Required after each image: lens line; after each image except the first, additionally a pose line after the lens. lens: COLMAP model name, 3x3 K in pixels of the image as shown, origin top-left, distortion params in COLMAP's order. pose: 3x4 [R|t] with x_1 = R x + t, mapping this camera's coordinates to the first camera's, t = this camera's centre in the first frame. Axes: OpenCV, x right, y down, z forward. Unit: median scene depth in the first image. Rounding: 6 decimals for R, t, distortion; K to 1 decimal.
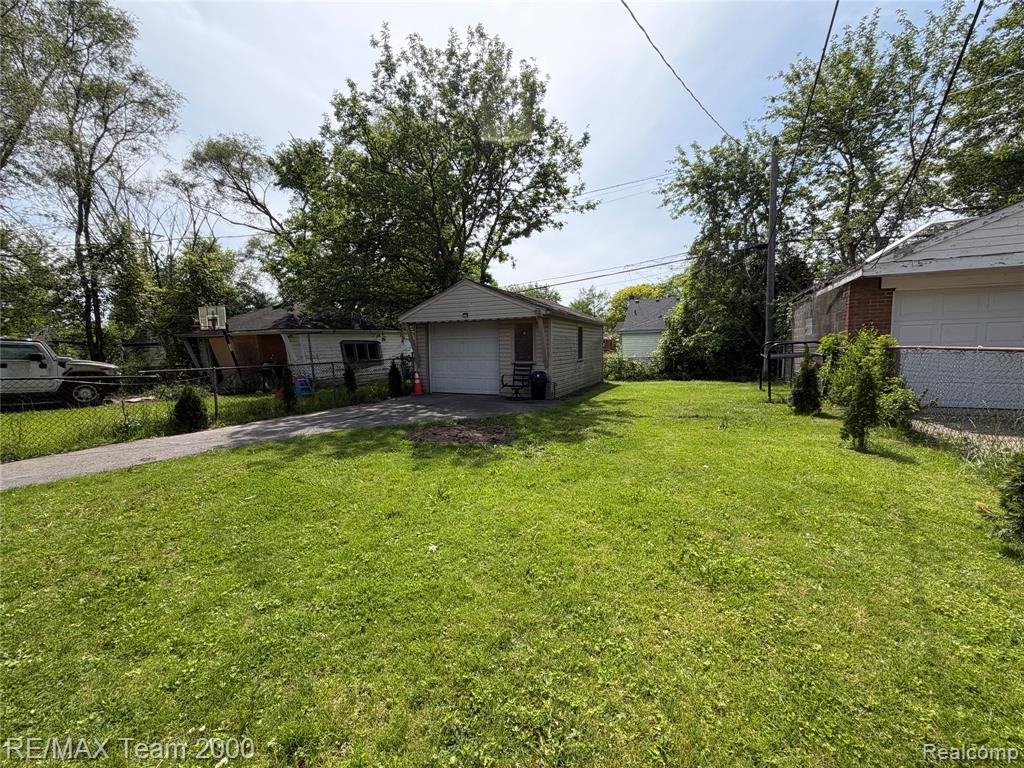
lens RADIAL K [[411.7, 0, 512.0], [0, 411.7, 384.0], [0, 0, 1]] dist [0.000001, 0.000057]
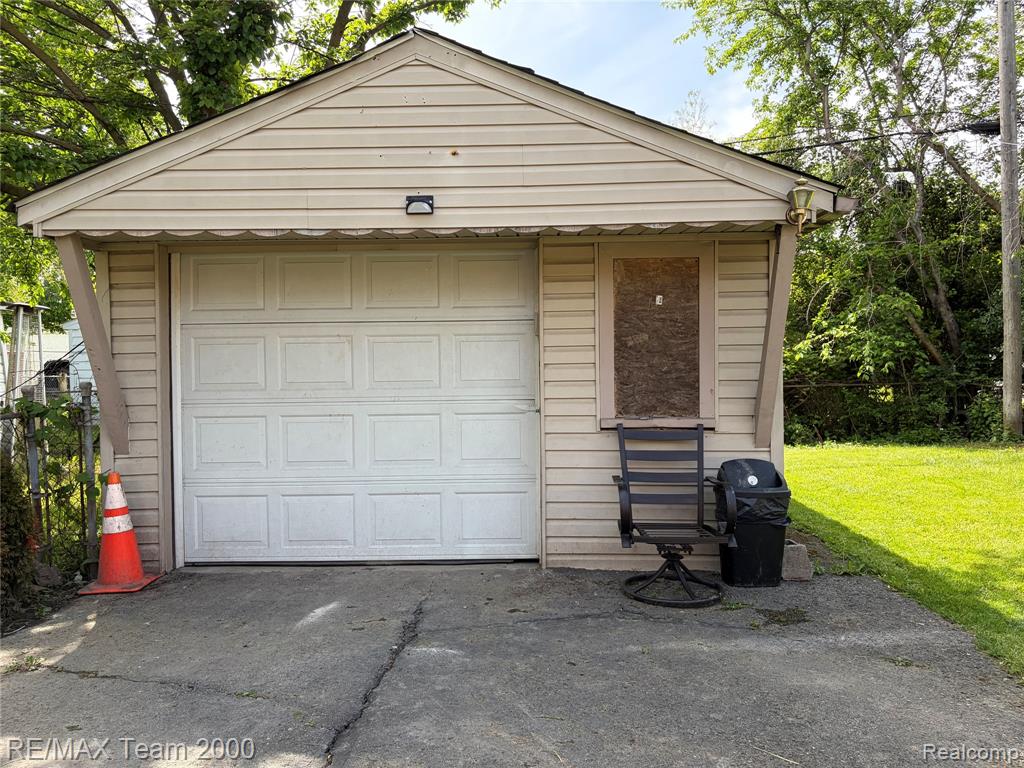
lens RADIAL K [[762.4, 0, 512.0], [0, 762.4, 384.0], [0, 0, 1]] dist [0.042790, 0.000004]
pose [[0.918166, -0.010300, 0.396062, -0.220149], [0.036987, 0.997525, -0.059804, -0.050148], [-0.394465, 0.069559, 0.916274, 0.617622]]
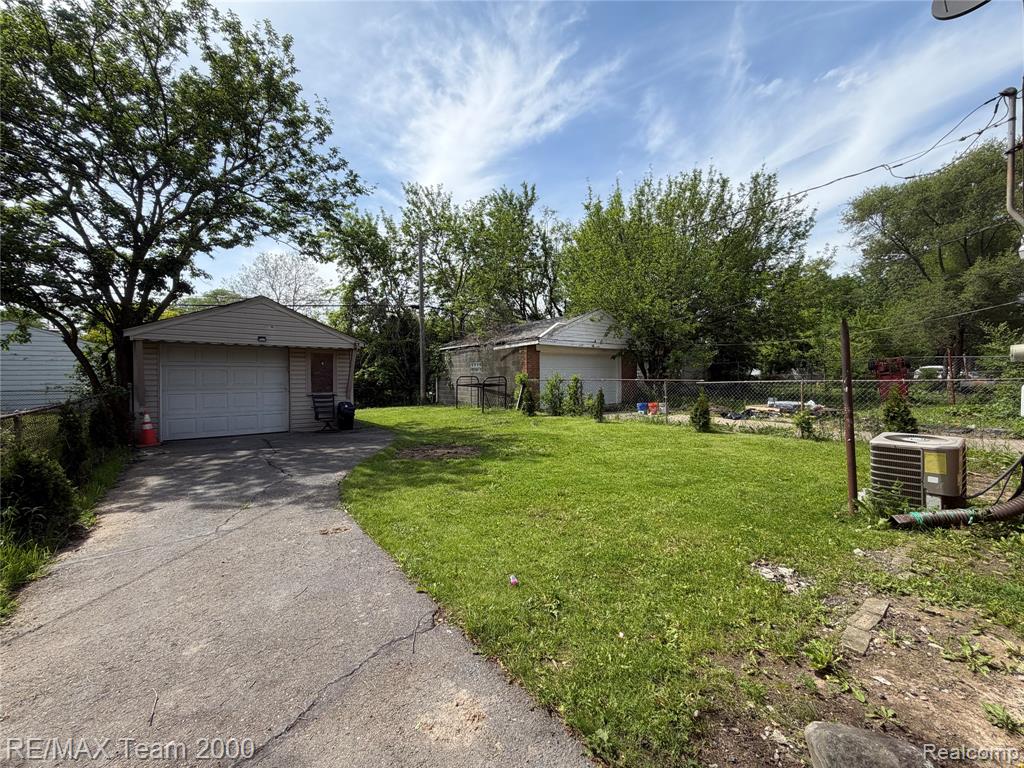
lens RADIAL K [[411.7, 0, 512.0], [0, 411.7, 384.0], [0, 0, 1]] dist [0.000001, 0.000057]
pose [[0.433381, -0.000260, 0.901211, -0.633719], [0.075554, 0.996490, -0.036046, -0.007185], [-0.898038, 0.083711, 0.431880, 0.185106]]
